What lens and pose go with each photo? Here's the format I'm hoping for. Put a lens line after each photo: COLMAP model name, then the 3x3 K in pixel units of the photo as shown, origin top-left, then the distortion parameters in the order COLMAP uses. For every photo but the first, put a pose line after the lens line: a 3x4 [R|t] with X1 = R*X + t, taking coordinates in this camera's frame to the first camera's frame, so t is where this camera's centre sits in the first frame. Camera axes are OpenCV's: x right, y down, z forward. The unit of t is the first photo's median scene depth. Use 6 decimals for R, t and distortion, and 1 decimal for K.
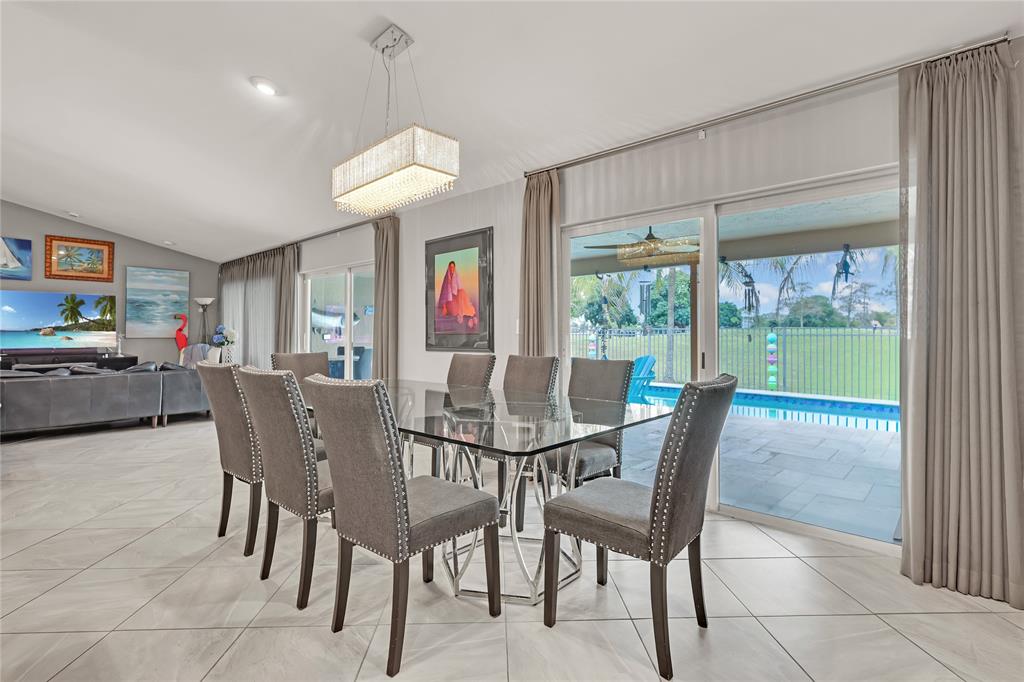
lens RADIAL K [[488.7, 0, 528.3], [0, 488.7, 326.3], [0, 0, 1]] dist [0.006068, -0.000870]
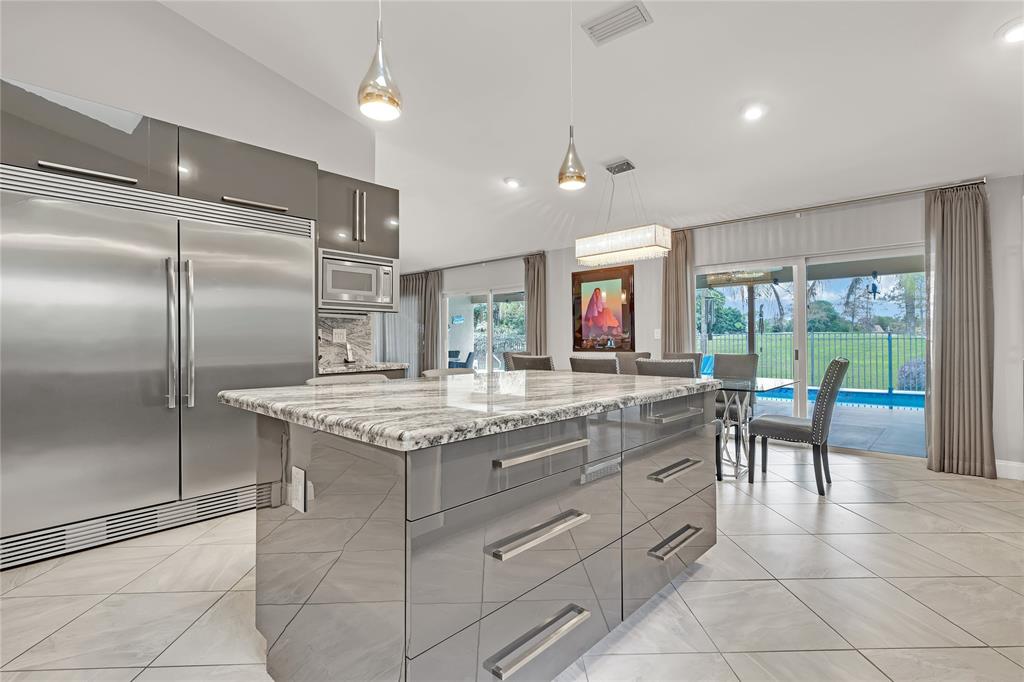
lens RADIAL K [[488.7, 0, 517.6], [0, 488.7, 334.3], [0, 0, 1]] dist [0.006068, -0.000870]
pose [[0.999894, -0.005745, -0.013404, -0.379848], [0.005798, 0.999976, 0.003883, -0.006187], [0.013381, -0.003960, 0.999903, -0.435641]]
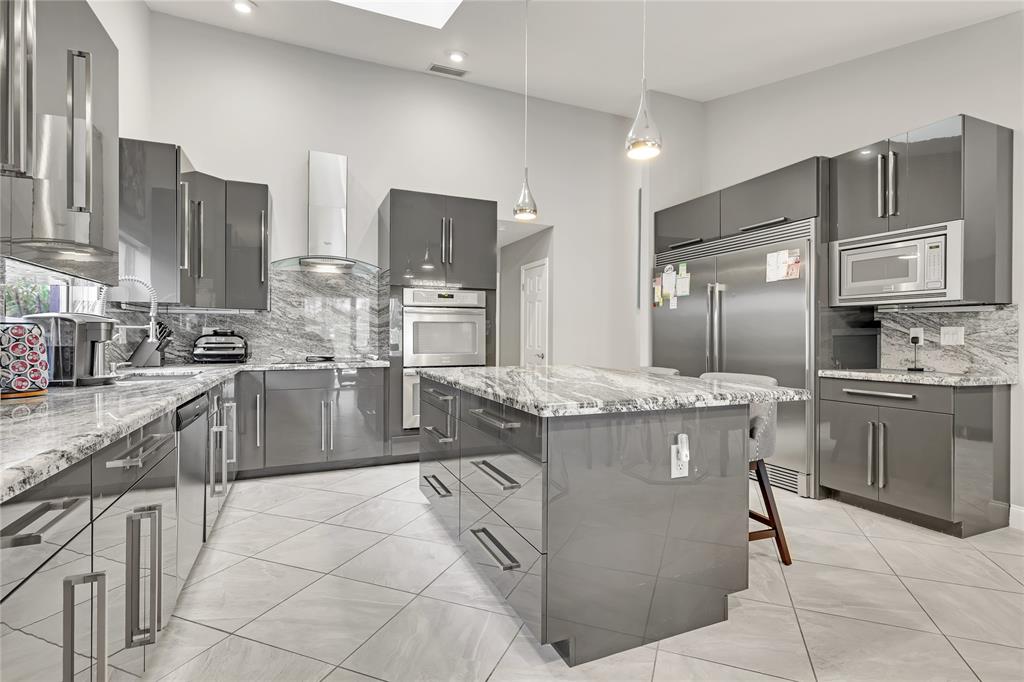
lens RADIAL K [[488.7, 0, 526.6], [0, 488.7, 336.7], [0, 0, 1]] dist [0.006068, -0.000870]
pose [[-0.404542, -0.003935, -0.914511, 0.822206], [0.004575, 0.999970, -0.006327, 0.010502], [0.914508, -0.006743, -0.404511, 1.058453]]
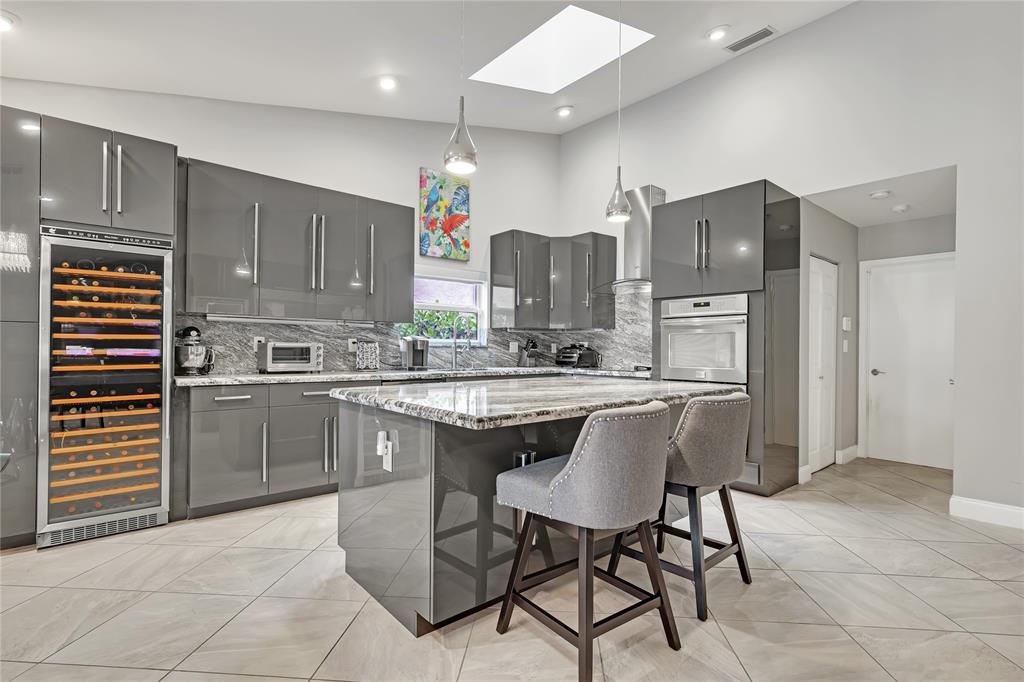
lens RADIAL K [[488.7, 0, 507.3], [0, 488.7, 348.2], [0, 0, 1]] dist [0.006068, -0.000870]
pose [[-0.991460, -0.010651, 0.129976, -0.512860], [-0.011808, 0.999897, -0.008139, 0.017391], [-0.129876, -0.009605, -0.991484, 1.940214]]
